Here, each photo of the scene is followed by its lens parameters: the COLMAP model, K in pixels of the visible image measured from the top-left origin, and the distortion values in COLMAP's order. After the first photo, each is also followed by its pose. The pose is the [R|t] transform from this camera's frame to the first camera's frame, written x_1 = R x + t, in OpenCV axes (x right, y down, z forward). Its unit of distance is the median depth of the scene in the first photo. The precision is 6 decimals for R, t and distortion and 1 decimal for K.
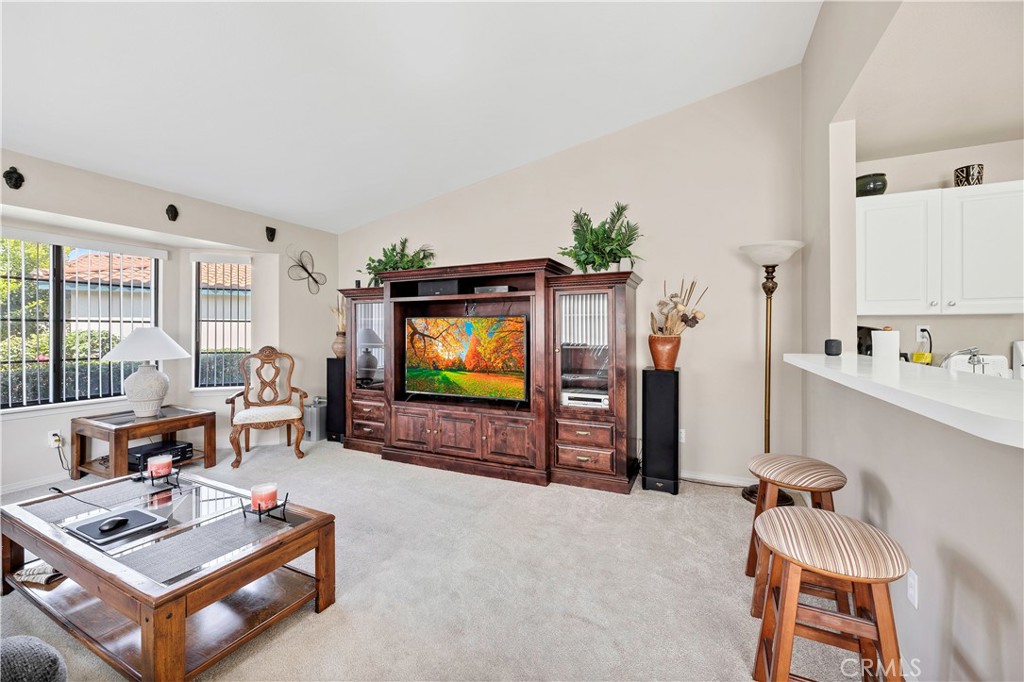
lens RADIAL K [[404.9, 0, 515.4], [0, 404.9, 331.9], [0, 0, 1]] dist [0.000718, 0.000575]
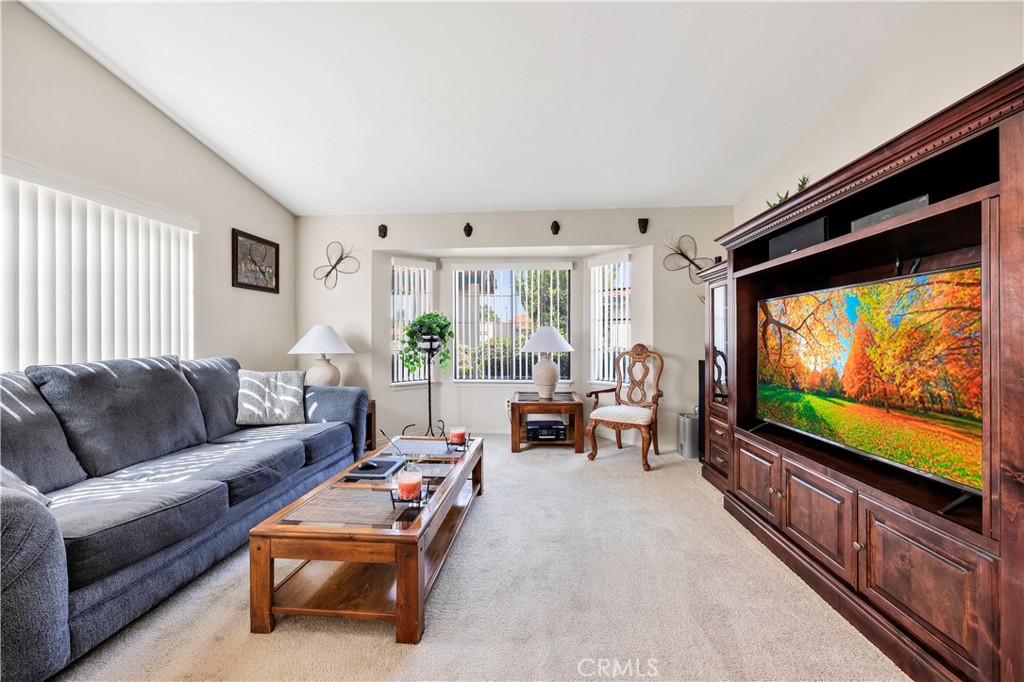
lens RADIAL K [[404.9, 0, 514.9], [0, 404.9, 336.6], [0, 0, 1]] dist [0.000718, 0.000575]
pose [[0.370036, -0.005132, -0.929003, 0.186519], [-0.000166, 0.999984, -0.005590, 0.026956], [0.929017, 0.002223, 0.370030, 0.429440]]
